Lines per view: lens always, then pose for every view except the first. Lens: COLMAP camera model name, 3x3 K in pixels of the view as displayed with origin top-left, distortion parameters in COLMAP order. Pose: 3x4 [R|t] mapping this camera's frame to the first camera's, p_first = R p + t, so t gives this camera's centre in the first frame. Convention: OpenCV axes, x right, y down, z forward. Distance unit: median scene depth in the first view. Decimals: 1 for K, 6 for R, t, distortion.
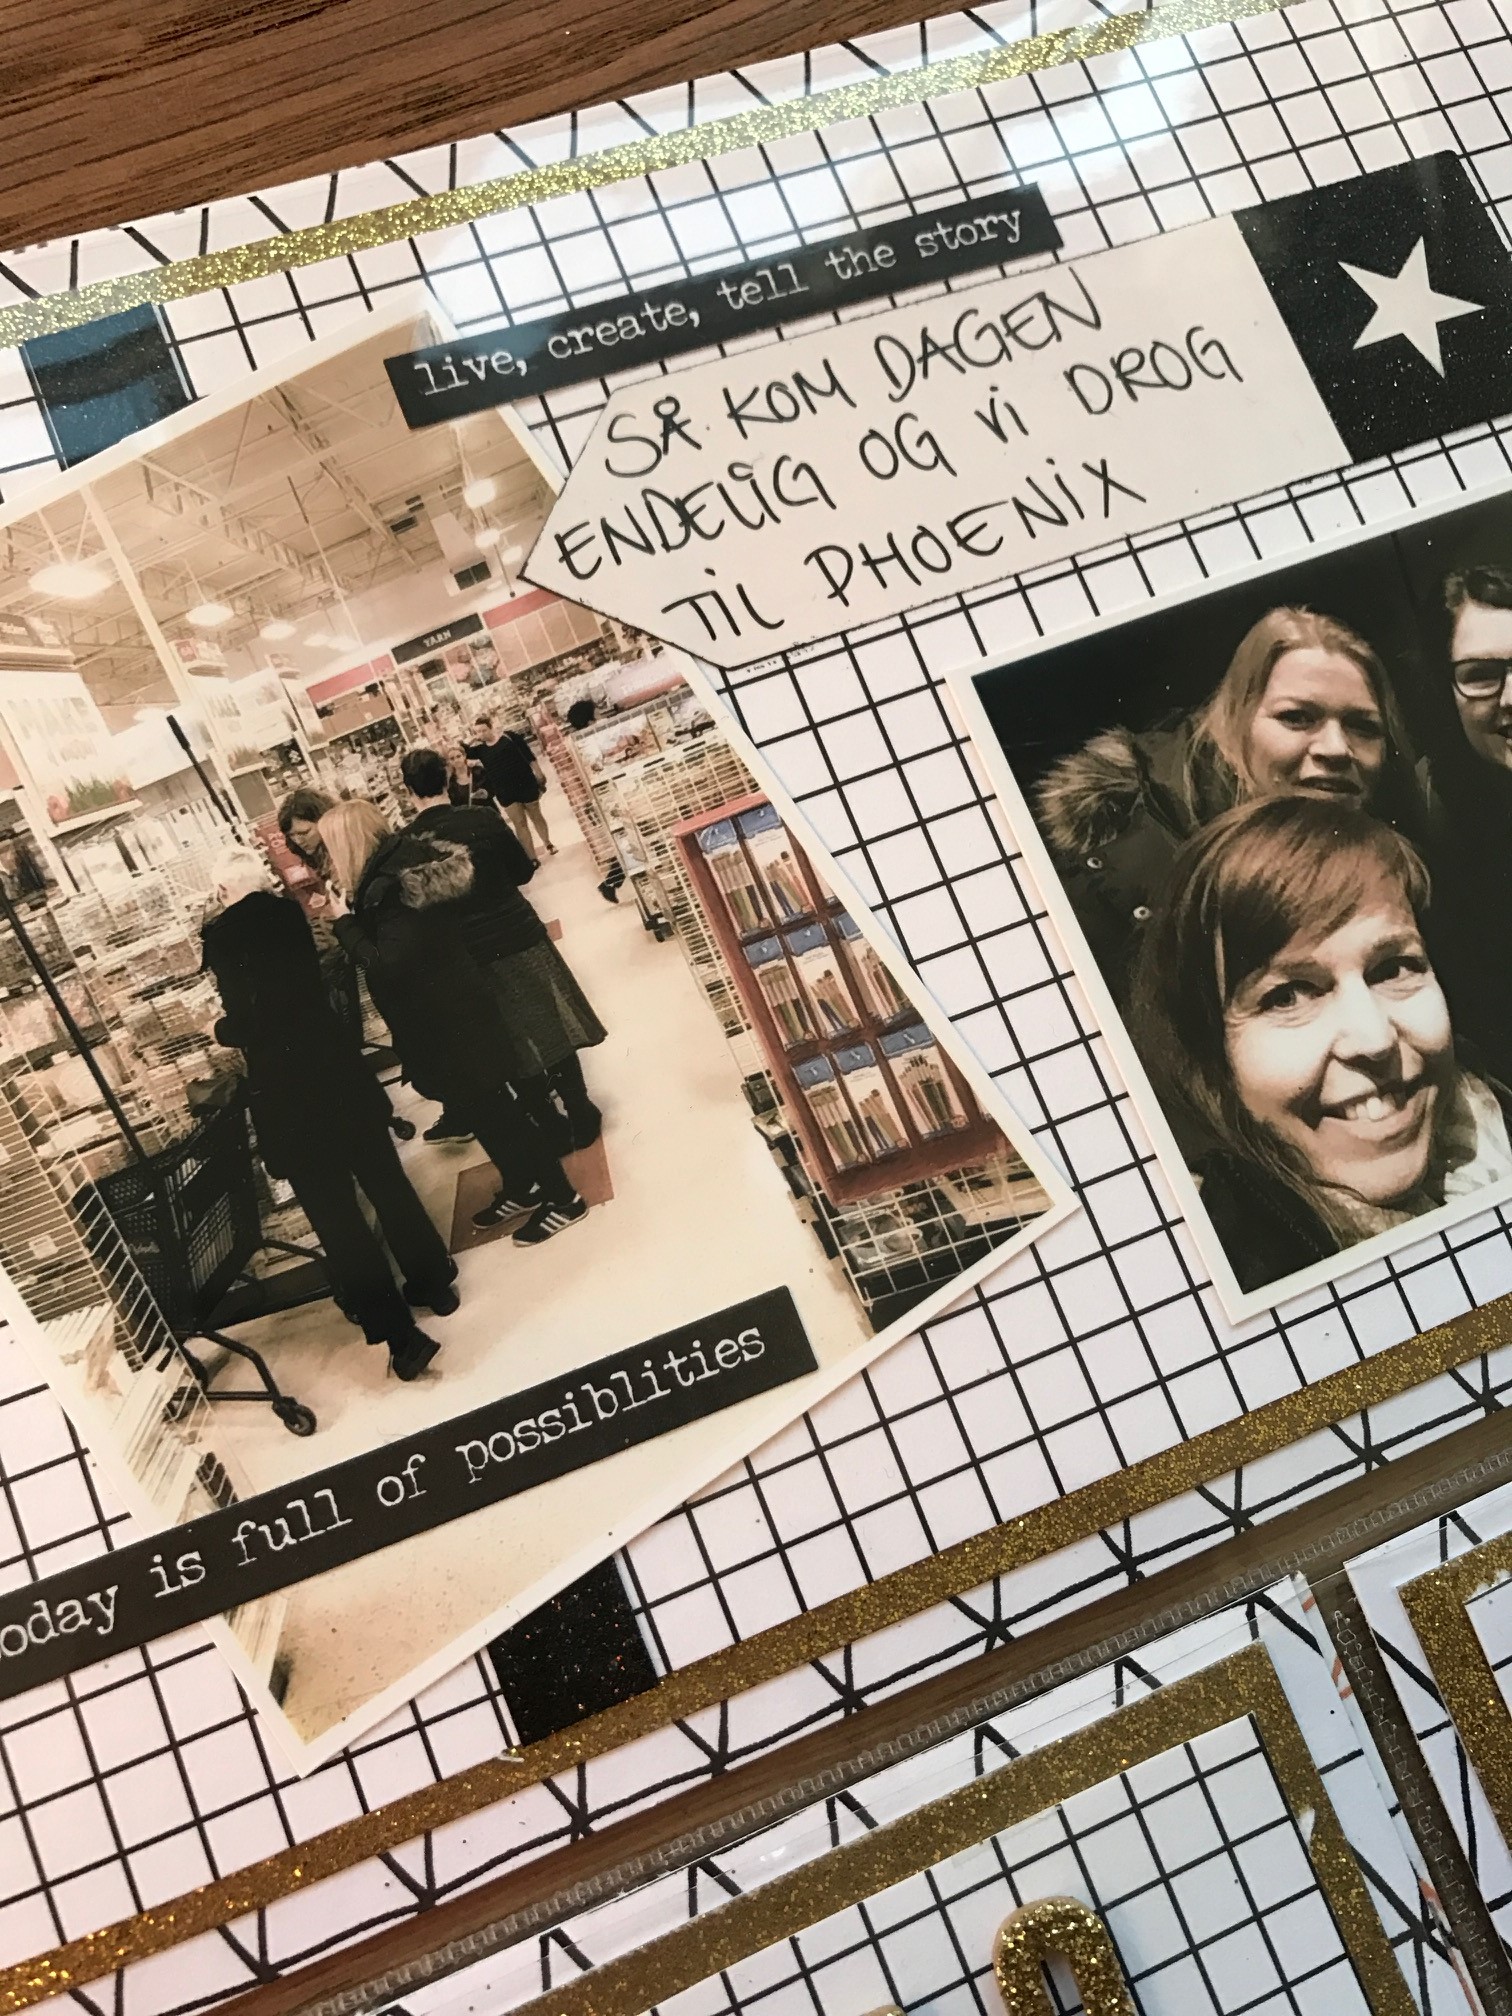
lens RADIAL K [[1648.2, 0, 747.9], [0, 1648.2, 1043.1], [0, 0, 1]] dist [-0.009597, -0.009166]
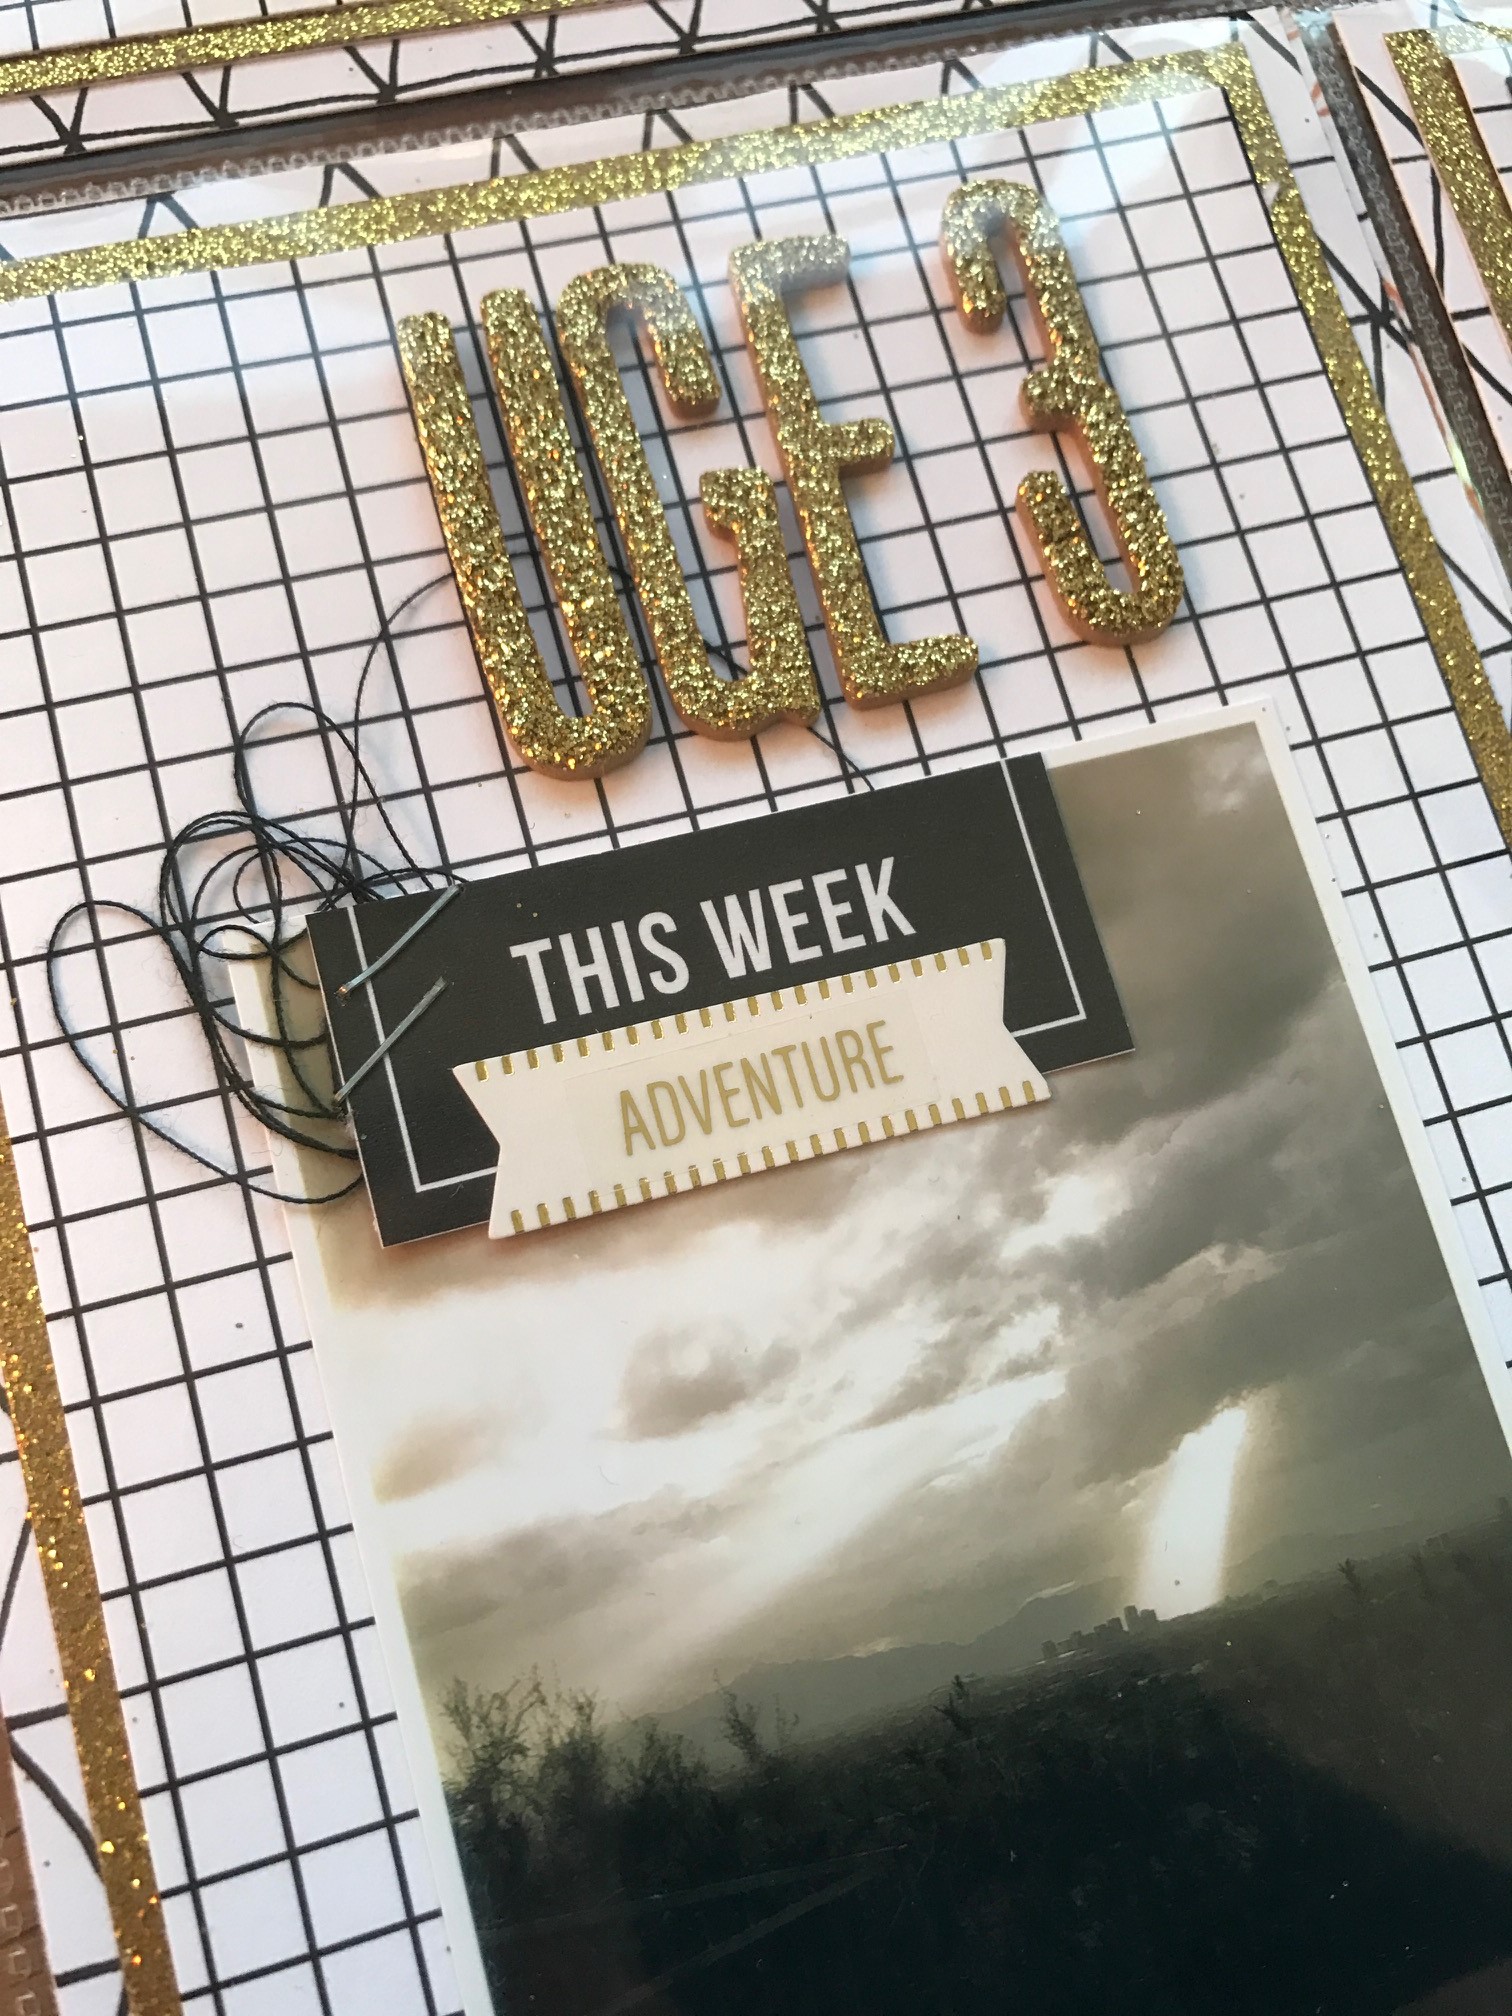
lens RADIAL K [[1649.3, 0, 760.9], [0, 1649.3, 1001.8], [0, 0, 1]] dist [0.047763, -0.140446]
pose [[0.992817, 0.107924, -0.051636, 0.132560], [-0.110028, 0.993132, -0.039782, 0.981161], [0.046988, 0.045177, 0.997873, 0.015529]]
